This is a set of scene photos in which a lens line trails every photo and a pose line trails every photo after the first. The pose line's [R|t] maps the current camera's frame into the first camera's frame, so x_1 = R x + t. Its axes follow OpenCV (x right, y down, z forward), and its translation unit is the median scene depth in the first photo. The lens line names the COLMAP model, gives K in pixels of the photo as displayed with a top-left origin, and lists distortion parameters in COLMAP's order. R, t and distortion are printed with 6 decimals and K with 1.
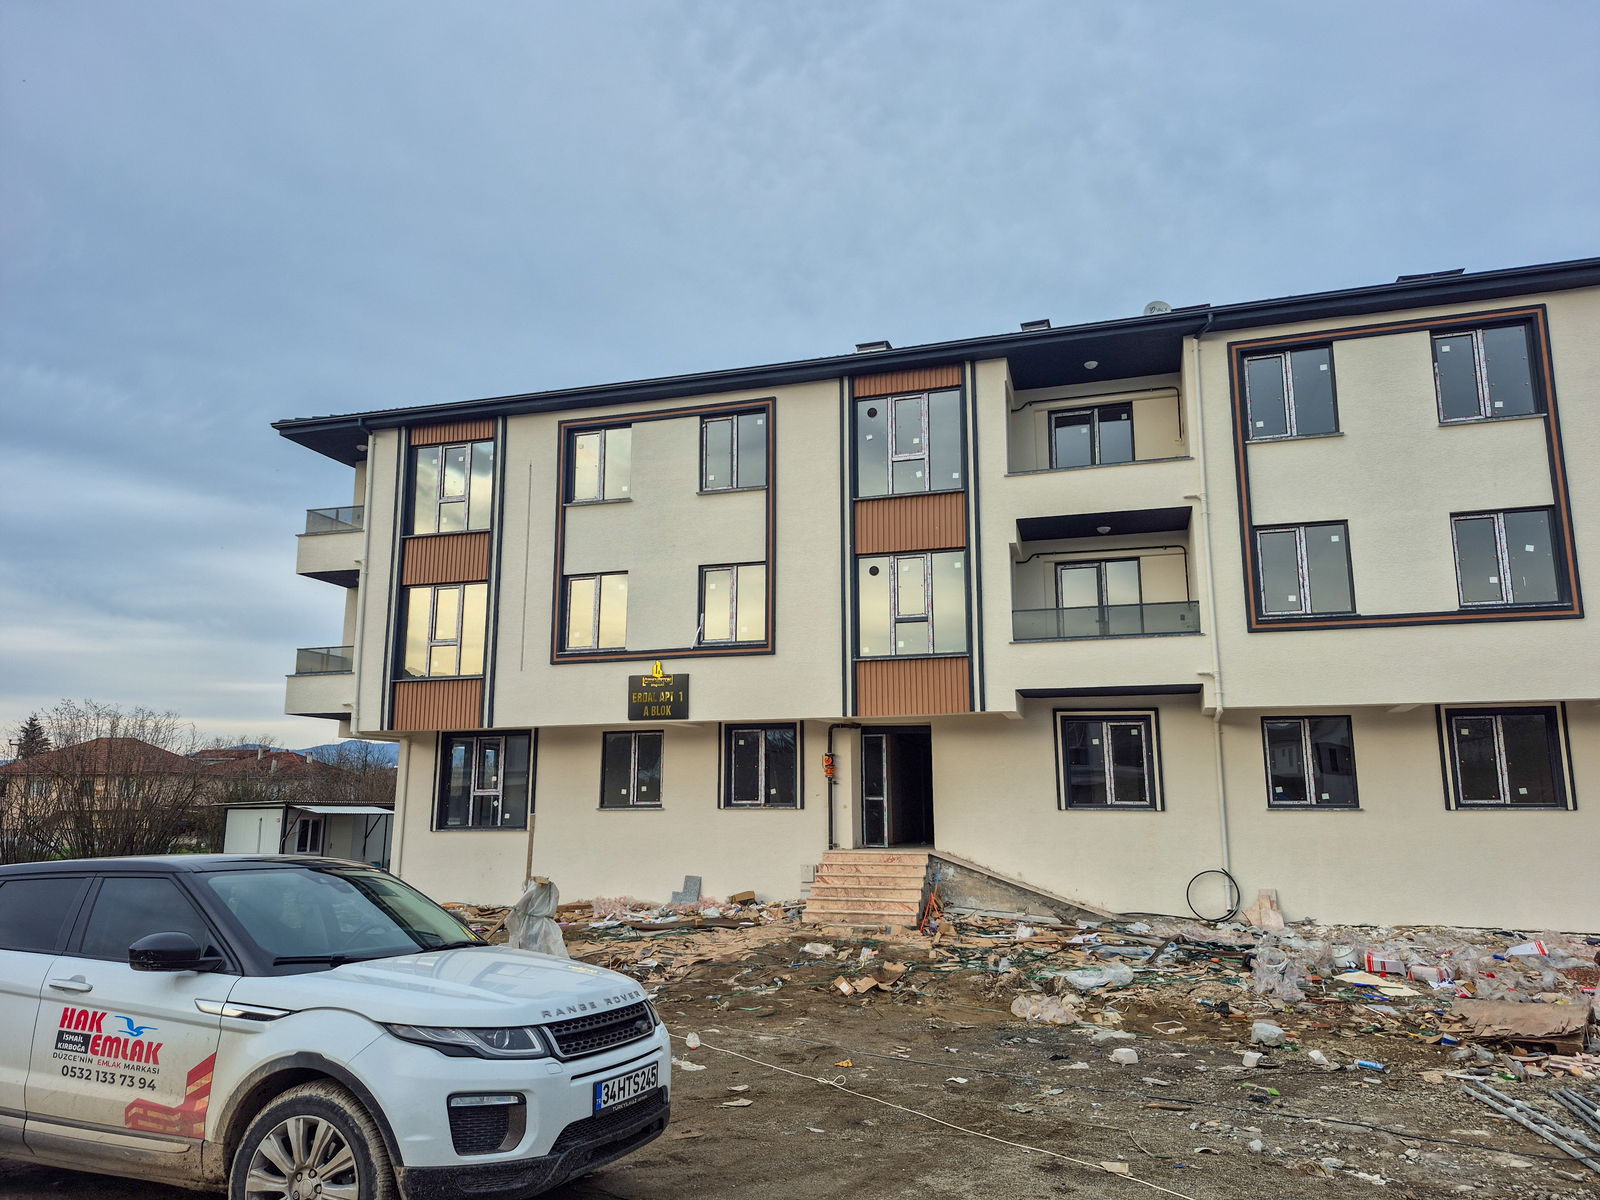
lens RADIAL K [[1126.1, 0, 800.0], [0, 1126.1, 600.0], [0, 0, 1]] dist [0.083877, -0.100349]
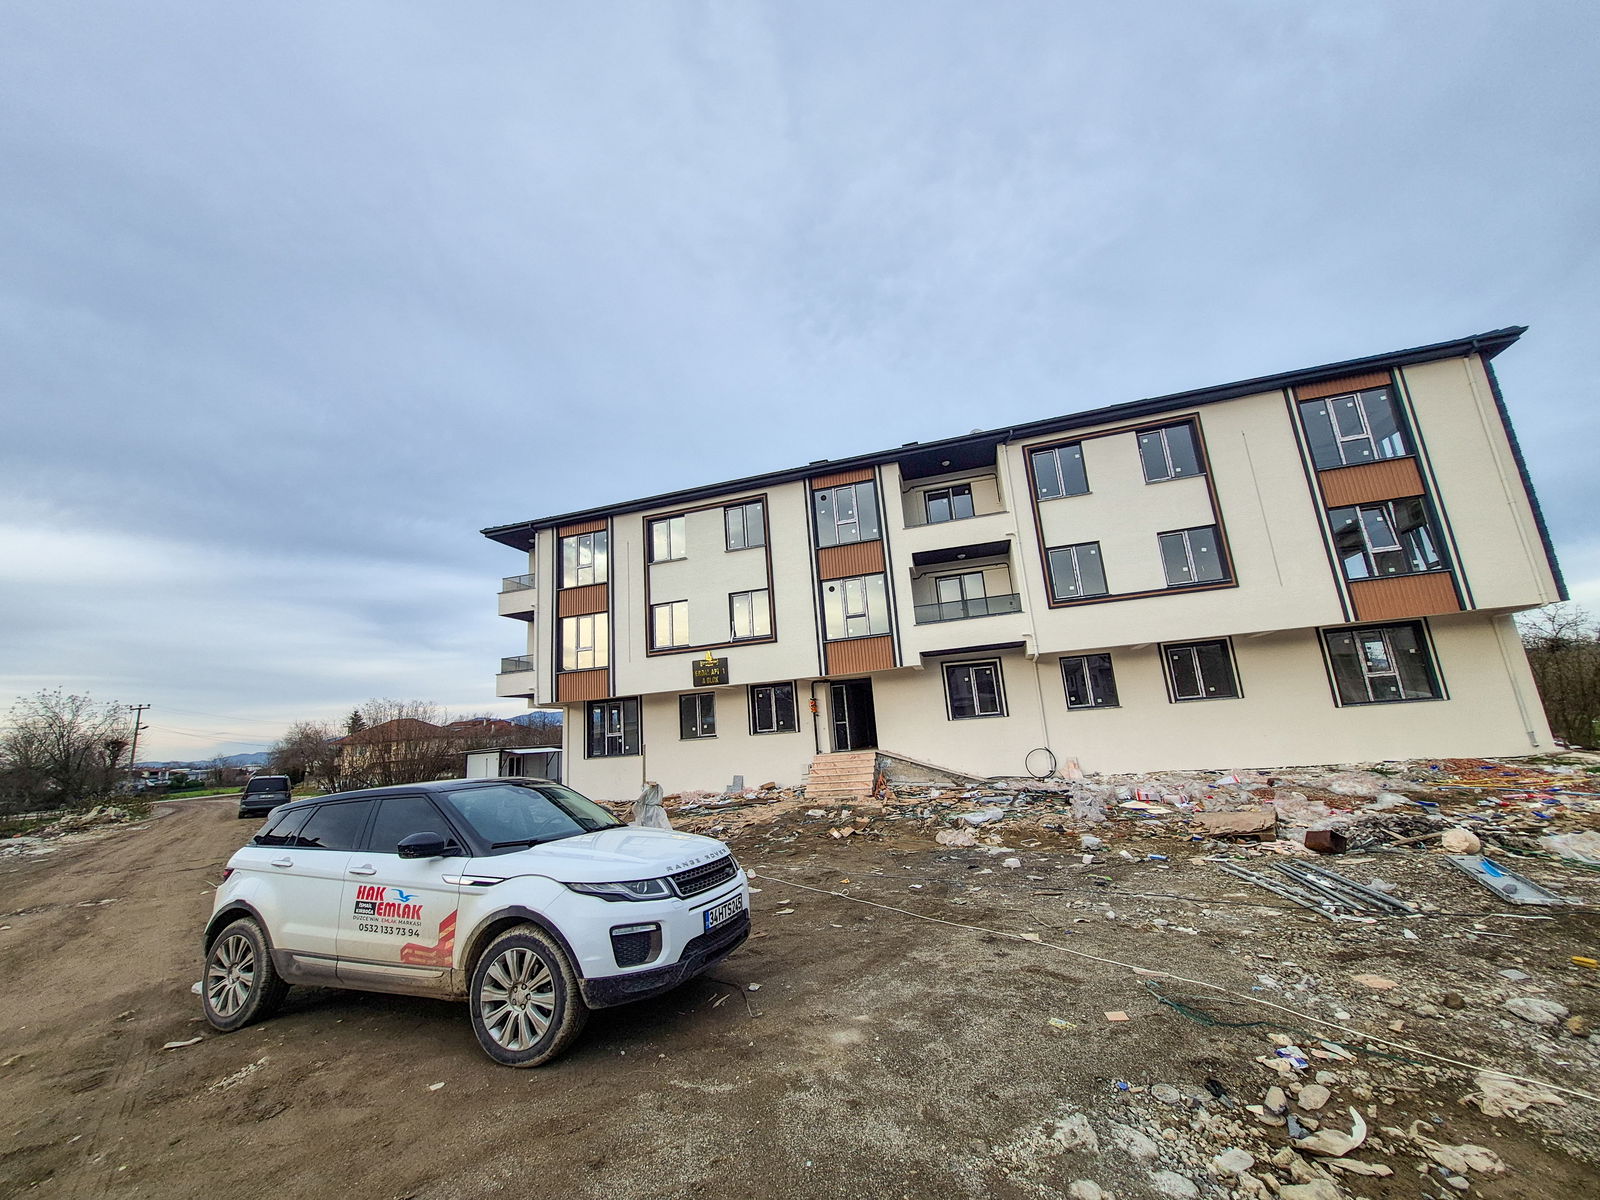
lens RADIAL K [[635.5, 0, 787.4], [0, 635.5, 591.5], [0, 0, 1]] dist [0.001663, -0.000084]
pose [[0.997468, -0.070275, 0.010866, -0.012499], [0.070627, 0.996837, -0.036432, 0.008677], [-0.008272, 0.037107, 0.999277, 0.033964]]
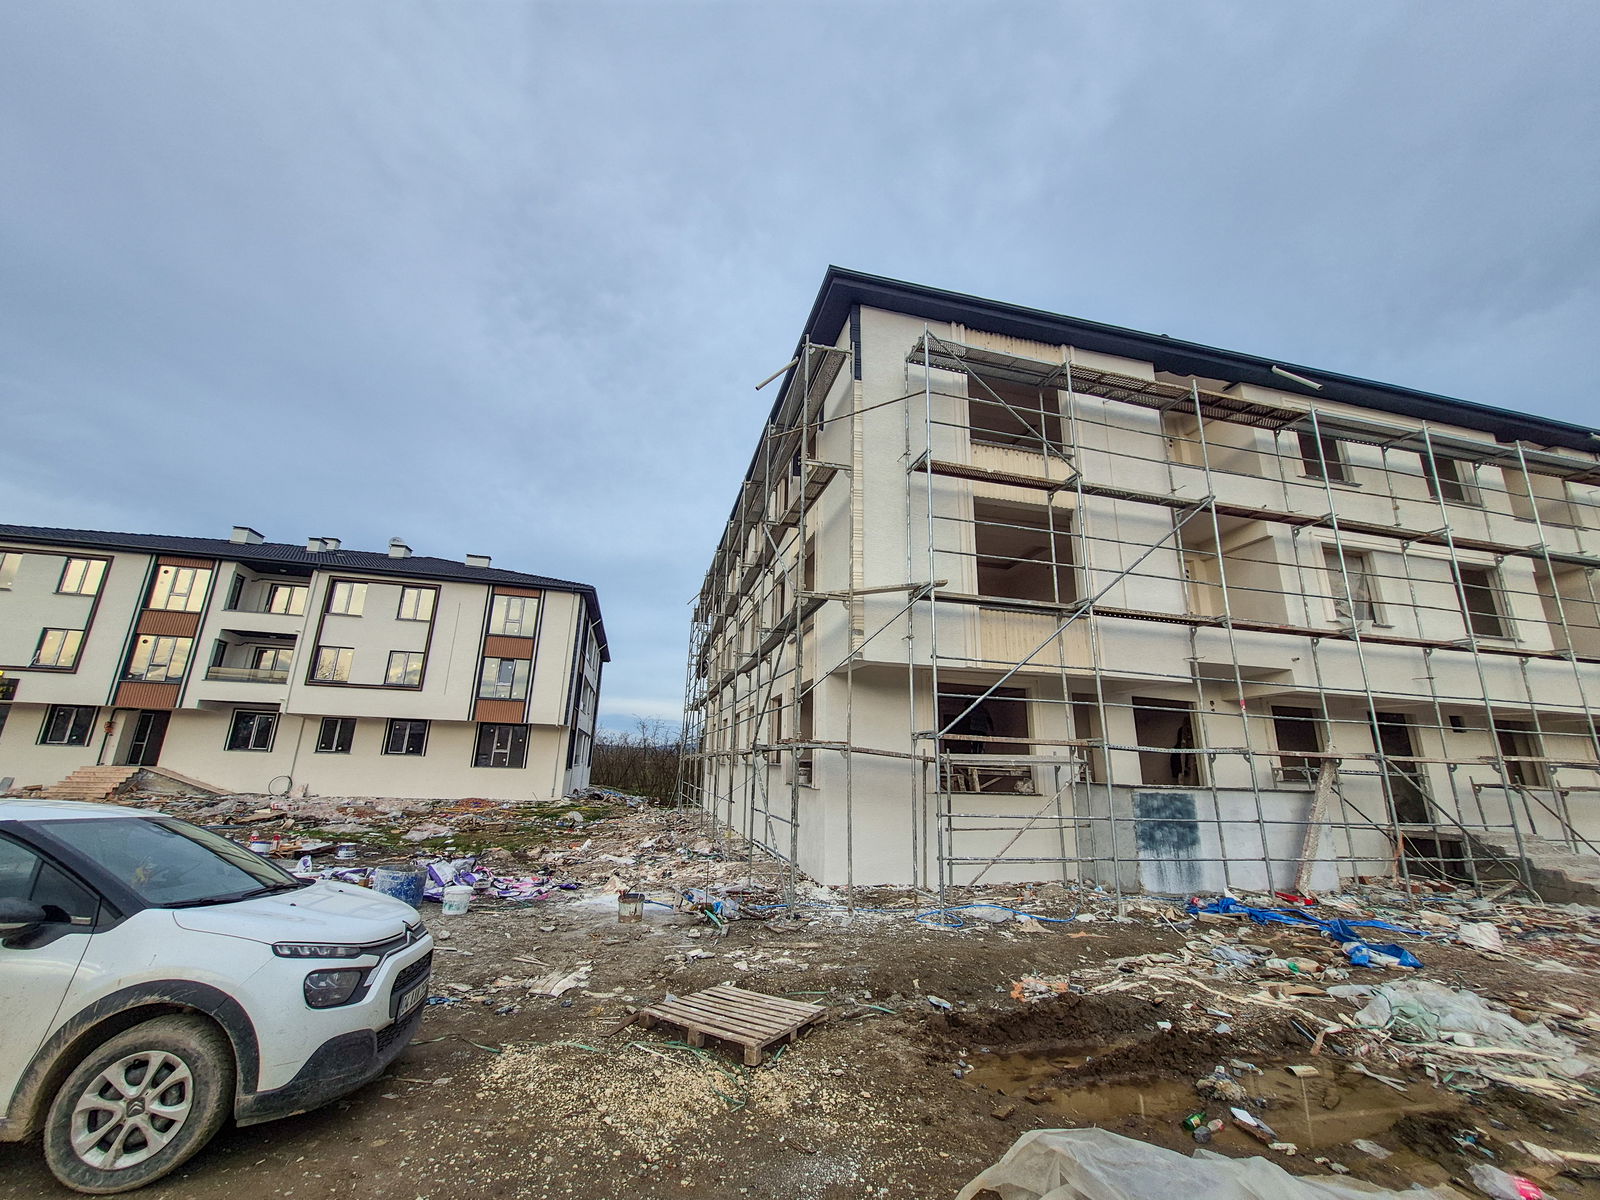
lens RADIAL K [[633.2, 0, 800.0], [0, 633.2, 600.0], [0, 0, 1]] dist [0.000525, -0.000981]
pose [[0.854752, 0.156555, 0.494864, 0.599496], [-0.124880, 0.987449, -0.096692, -0.163635], [-0.503791, 0.020849, 0.863574, -0.834701]]
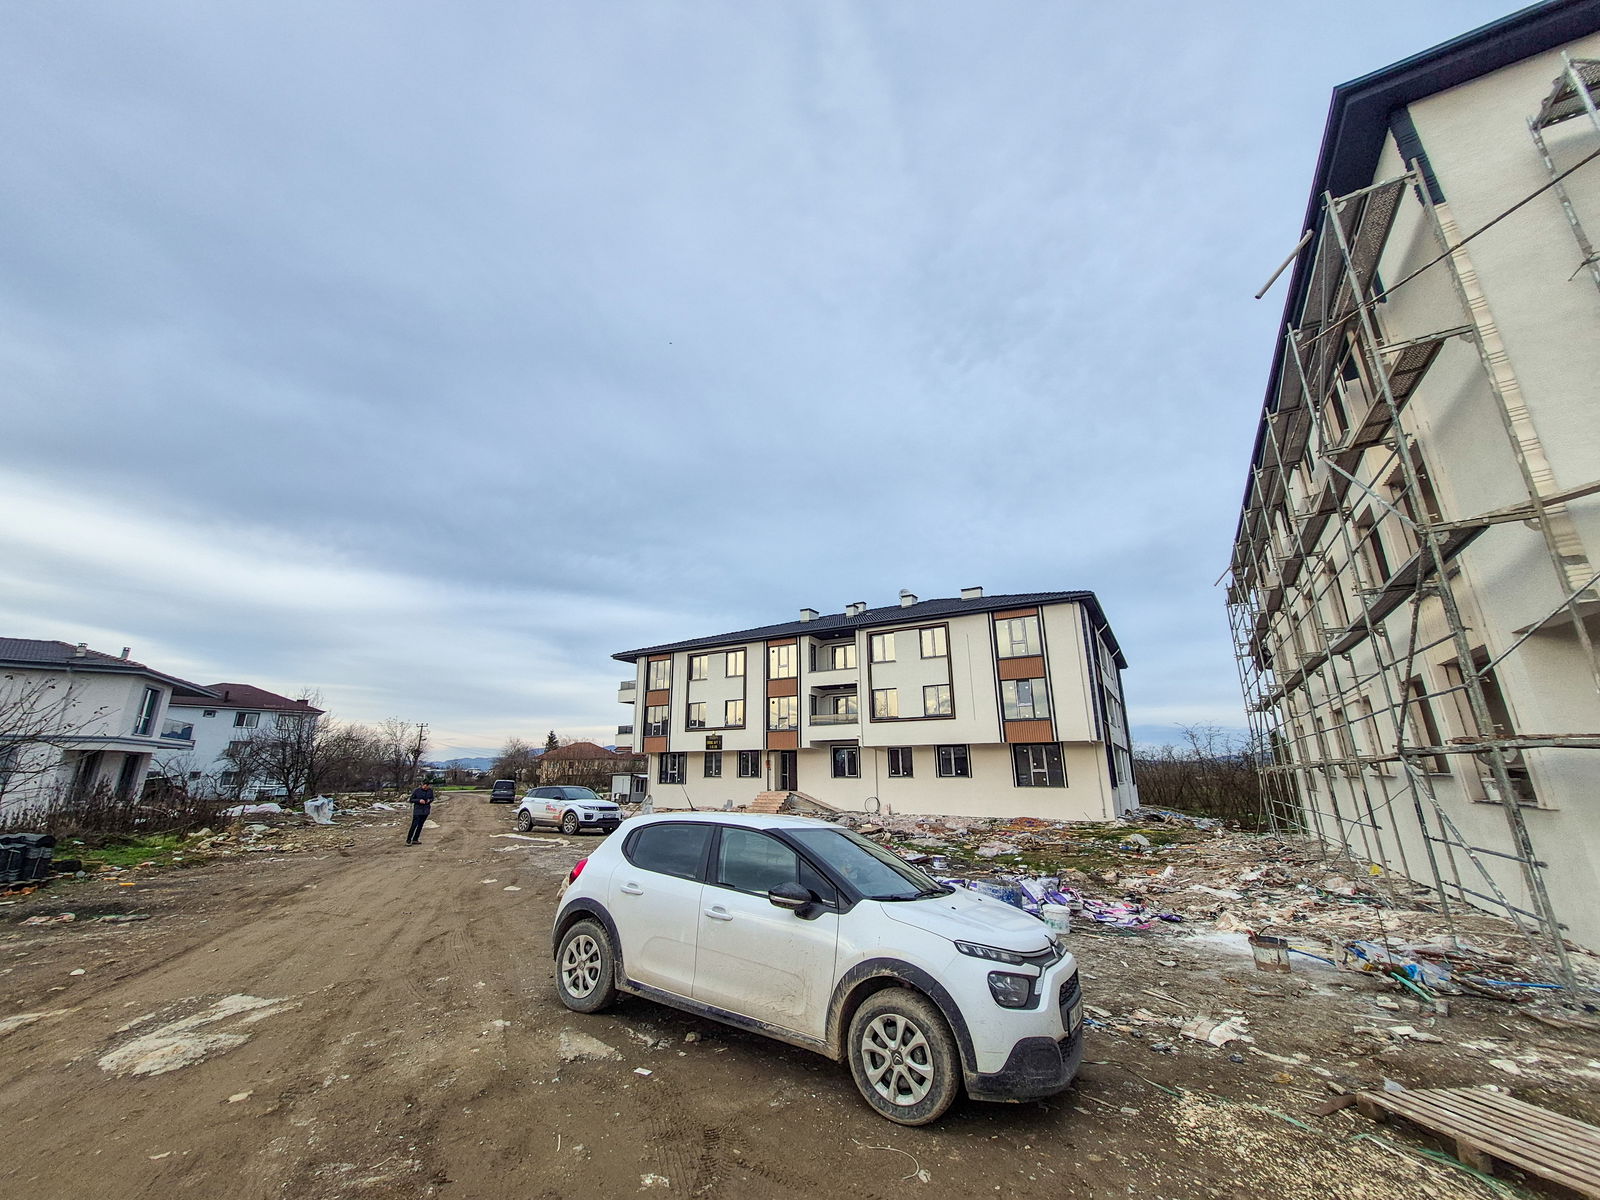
lens RADIAL K [[634.1, 0, 771.7], [0, 634.1, 597.4], [0, 0, 1]] dist [-0.001662, -0.001714]
pose [[0.965722, -0.069413, -0.250125, 0.581804], [0.046512, 0.994261, -0.096339, -0.162443], [0.255377, 0.081403, 0.963409, -0.830898]]
